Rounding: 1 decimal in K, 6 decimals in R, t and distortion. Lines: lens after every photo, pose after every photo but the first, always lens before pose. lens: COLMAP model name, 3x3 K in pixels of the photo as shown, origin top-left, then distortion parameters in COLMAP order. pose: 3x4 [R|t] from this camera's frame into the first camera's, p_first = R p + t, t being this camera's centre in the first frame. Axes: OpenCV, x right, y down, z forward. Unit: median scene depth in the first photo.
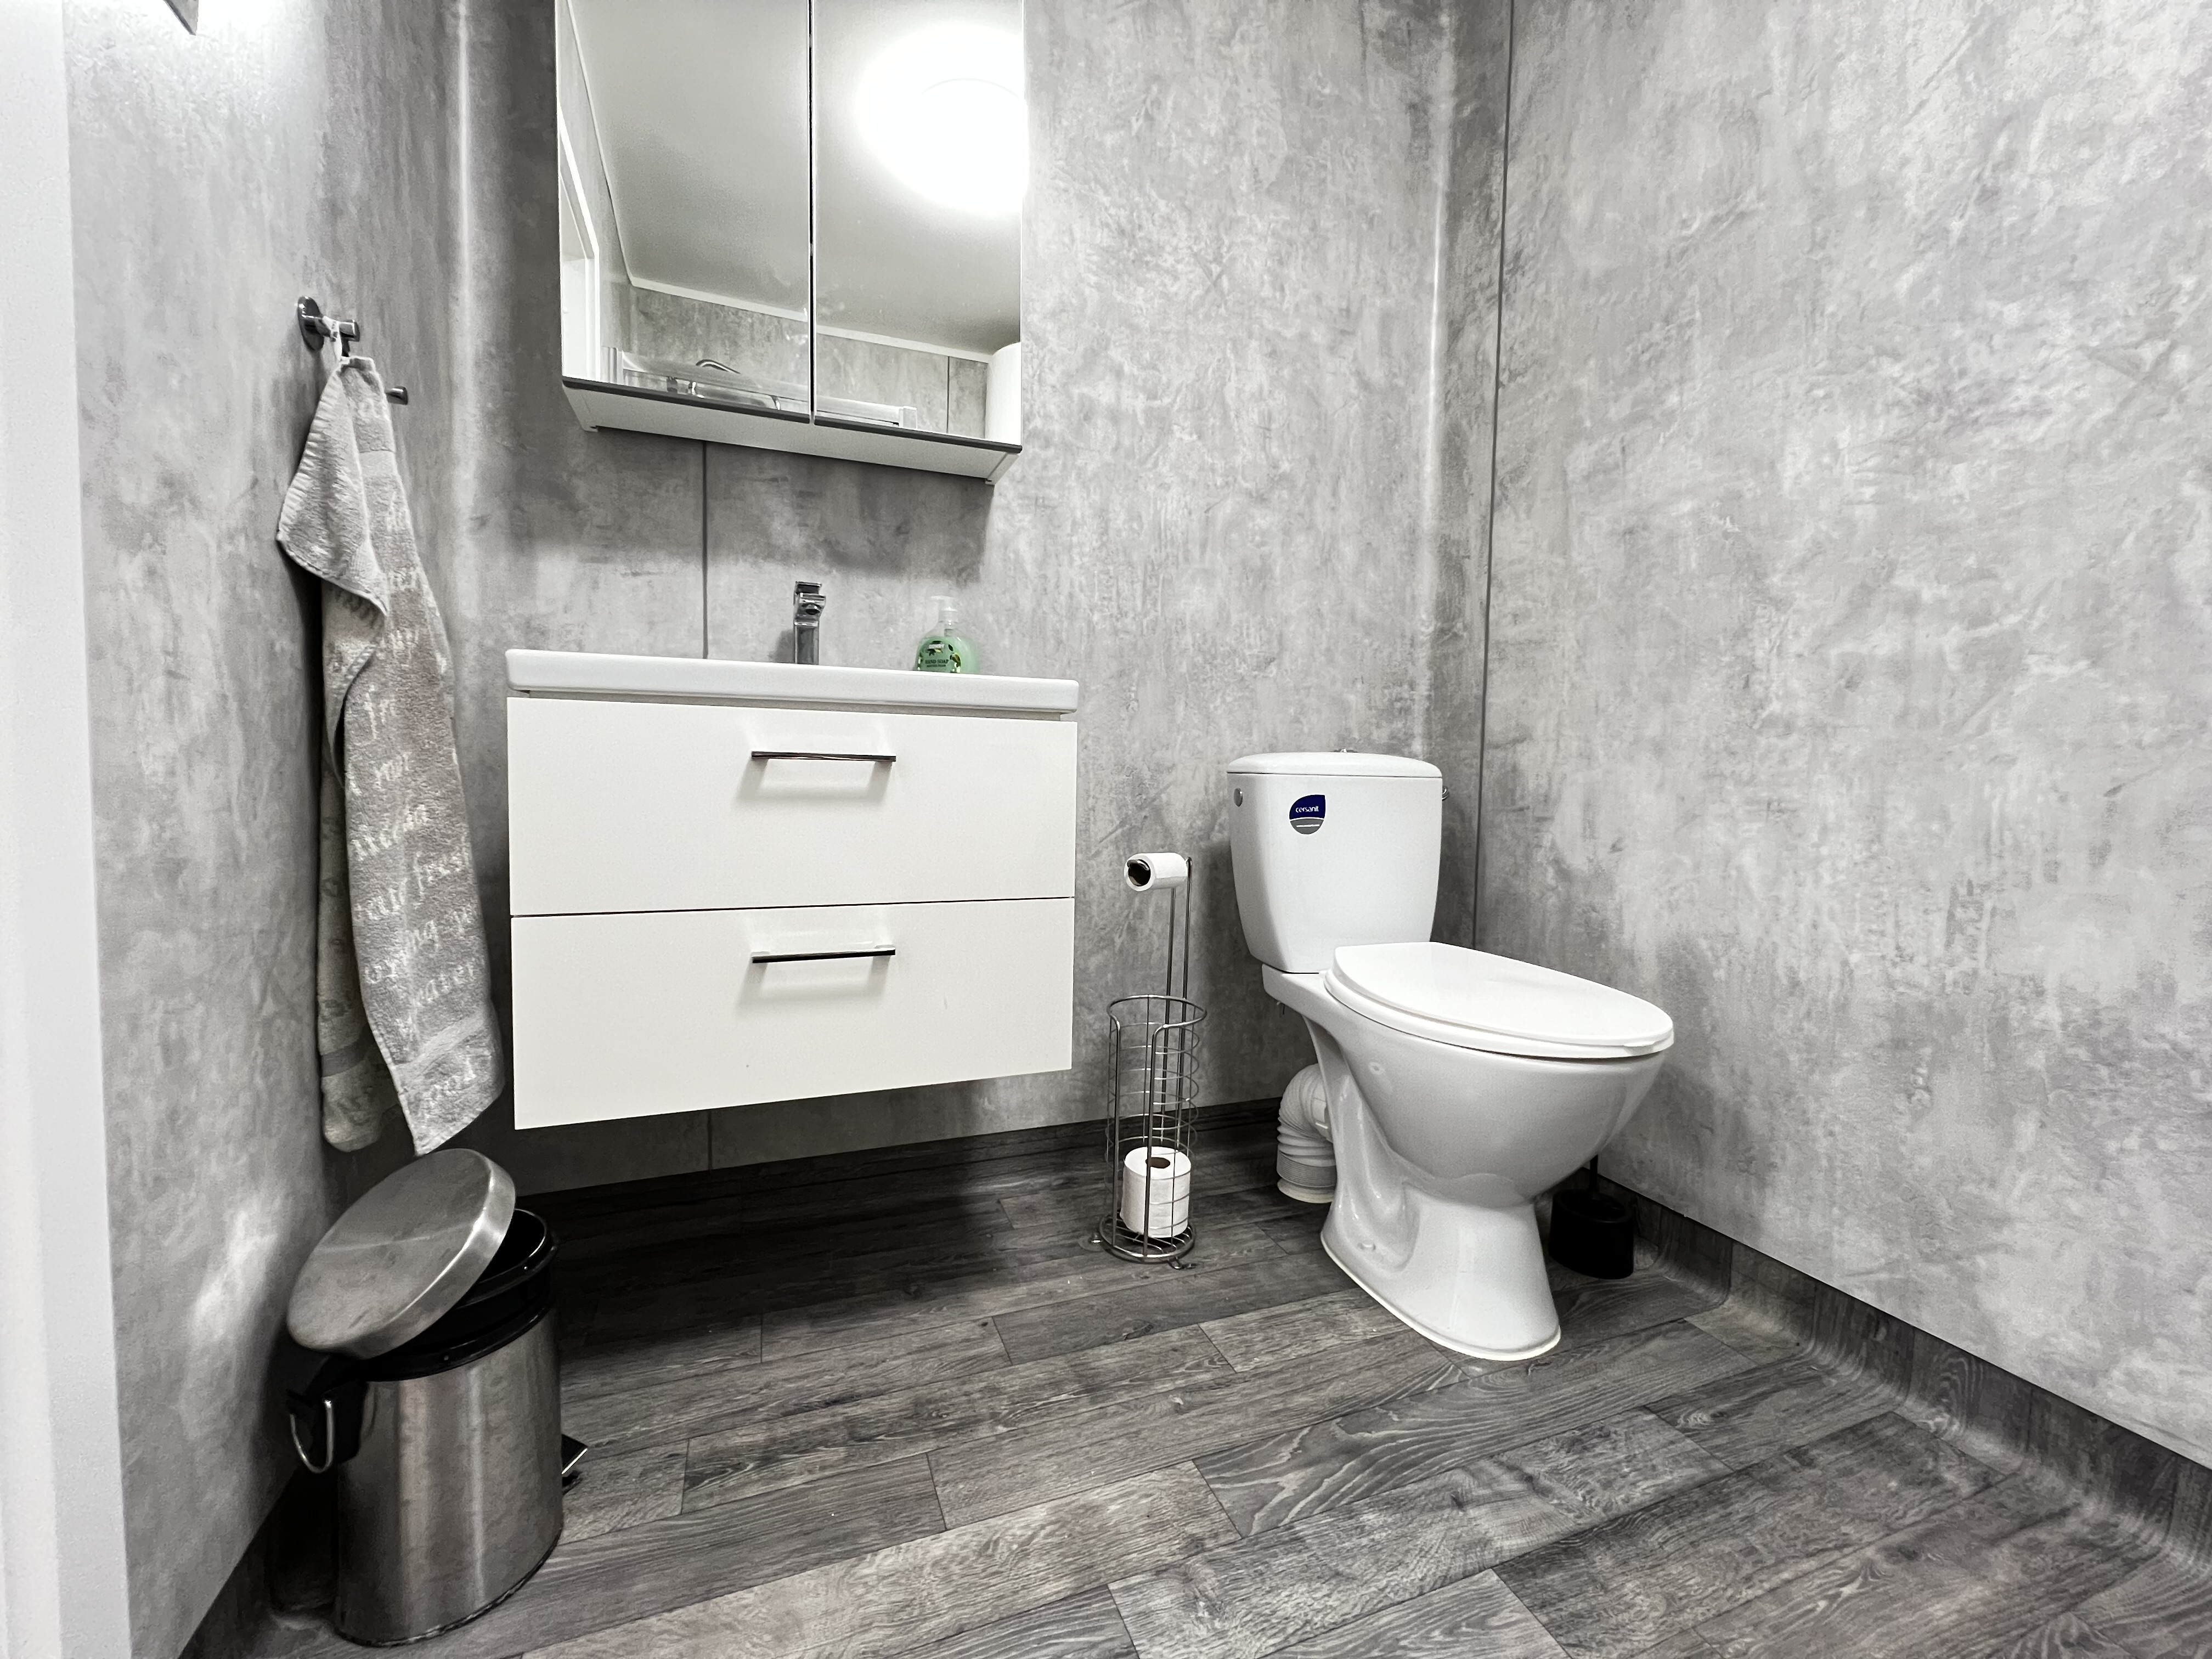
lens RADIAL K [[902.0, 0, 1094.9], [0, 902.0, 827.6], [0, 0, 1]] dist [0.000708, -0.000380]
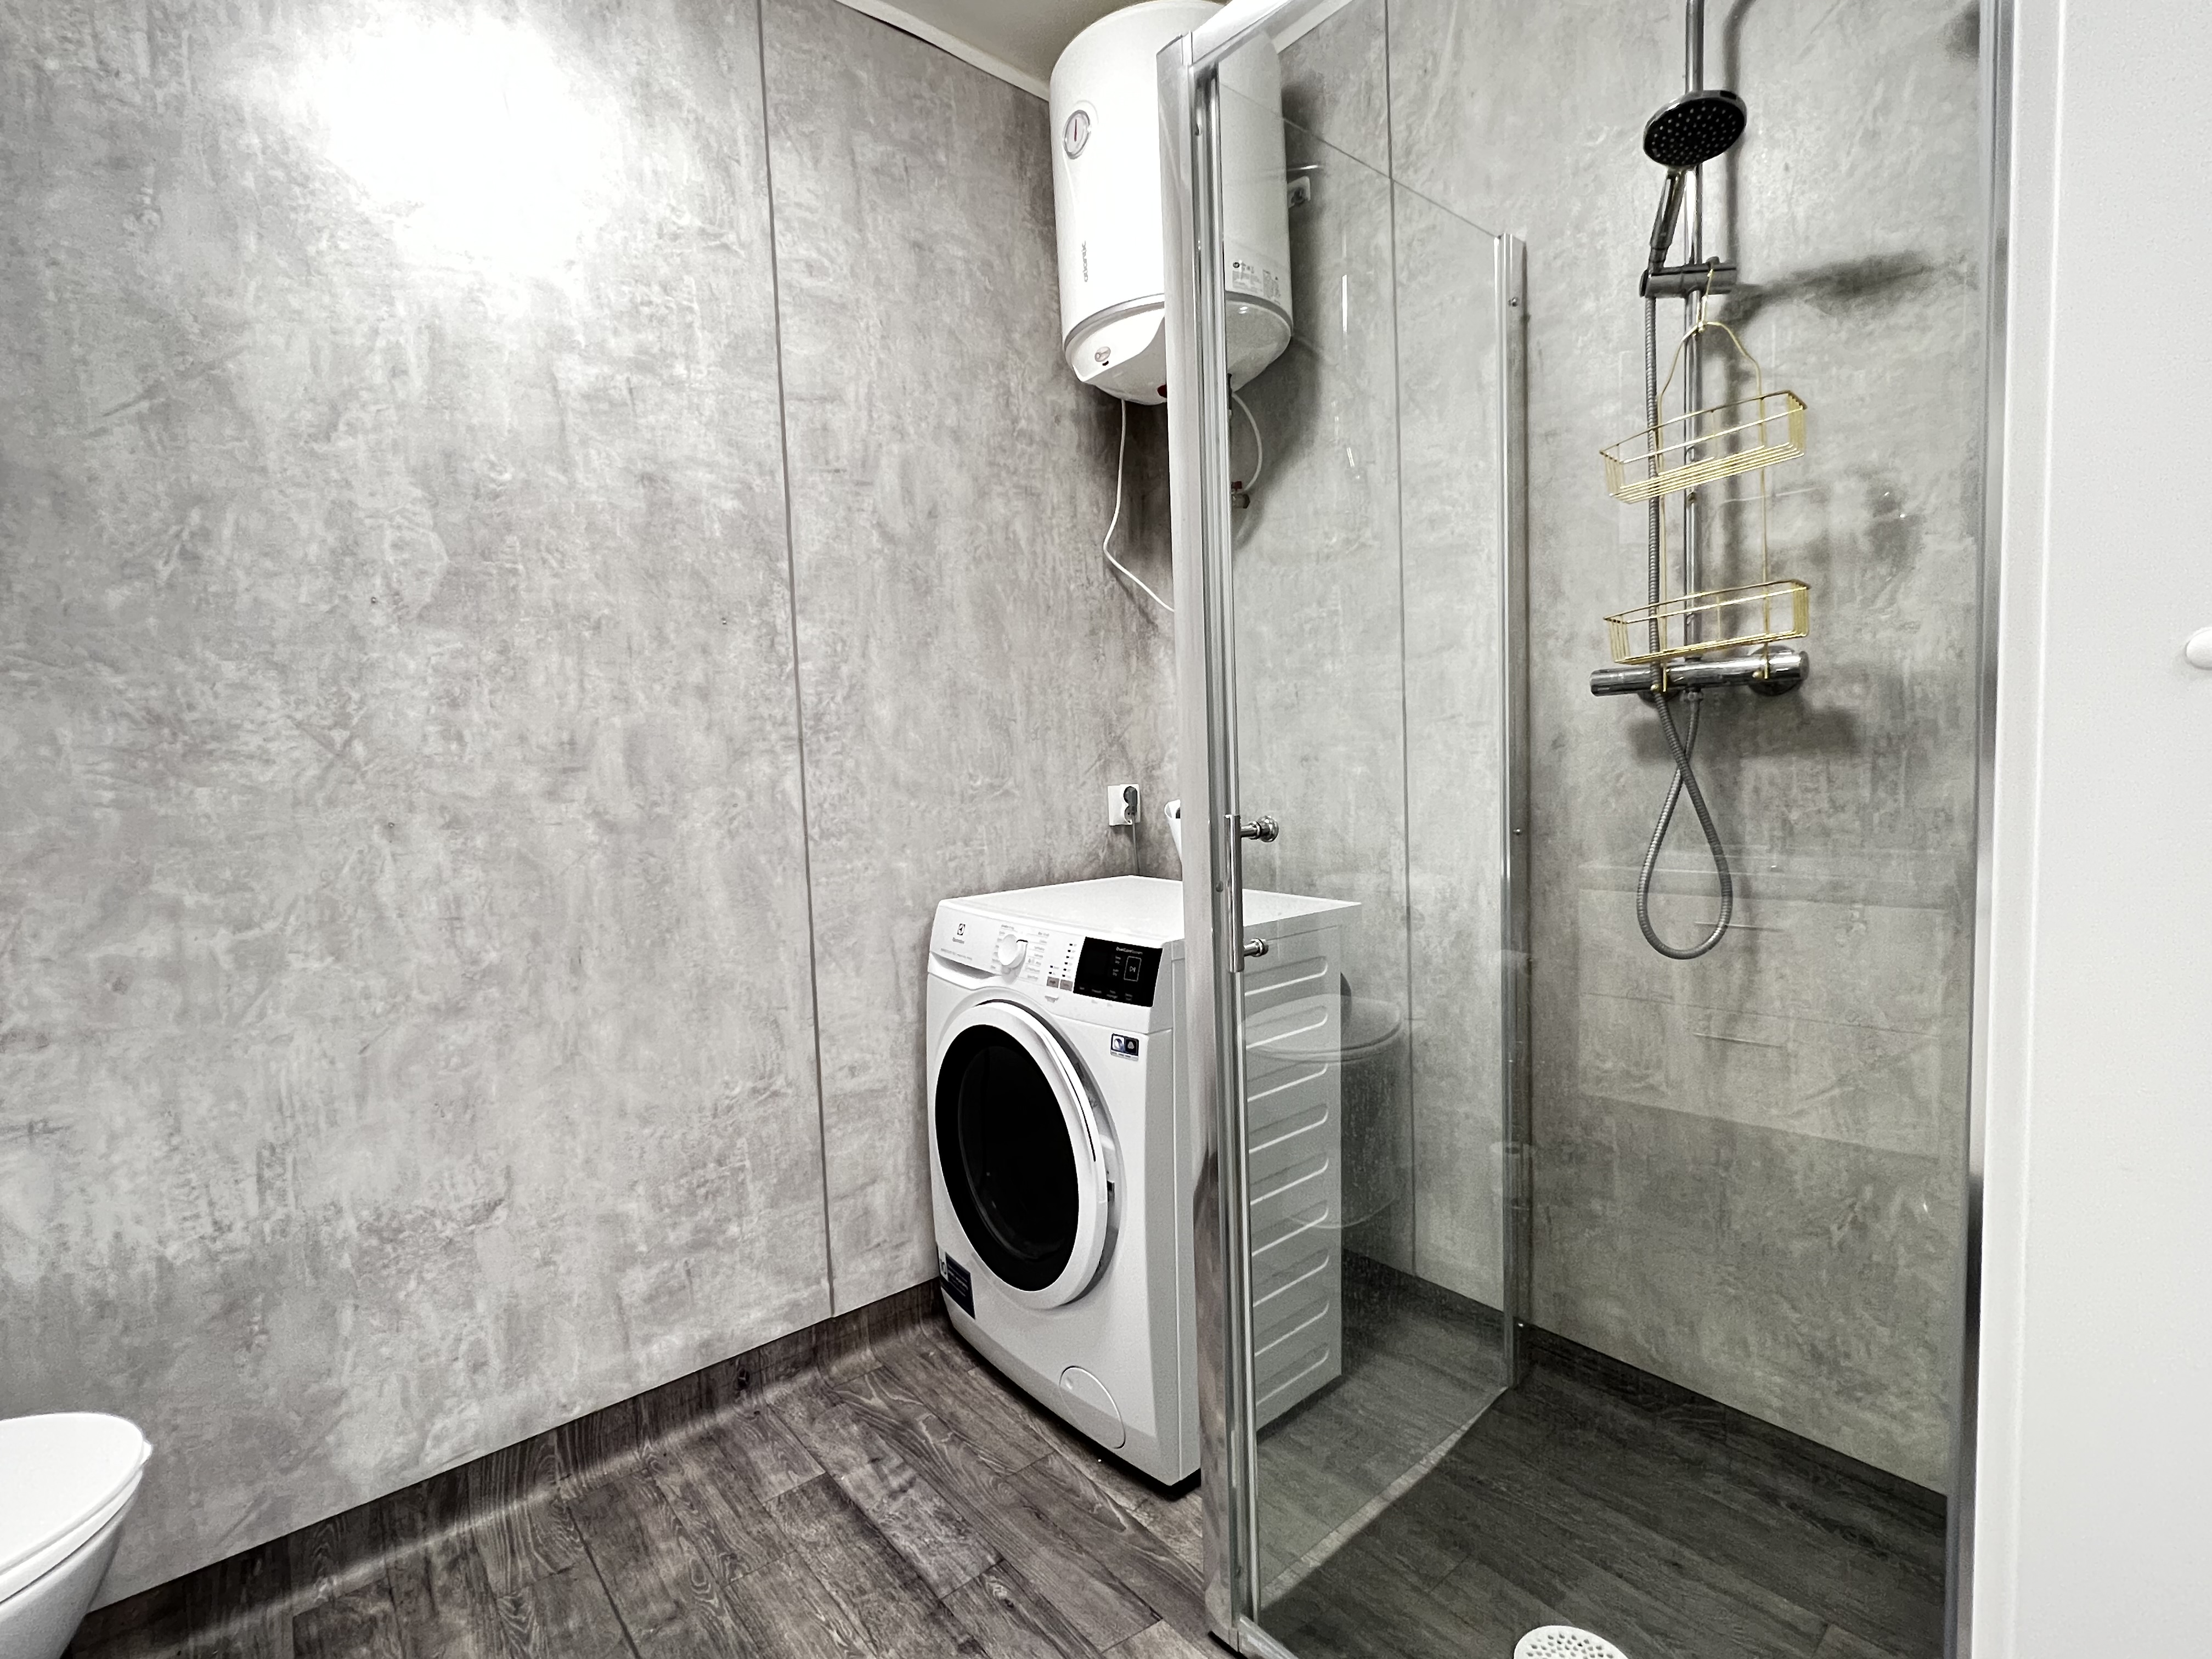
lens RADIAL K [[1032.4, 0, 1103.4], [0, 1032.4, 833.9], [0, 0, 1]] dist [0.001494, 0.000648]
pose [[-0.338121, -0.070232, 0.938478, -0.635929], [0.076570, 0.991852, 0.101813, -0.398345], [-0.937982, 0.106284, -0.329989, 0.389218]]
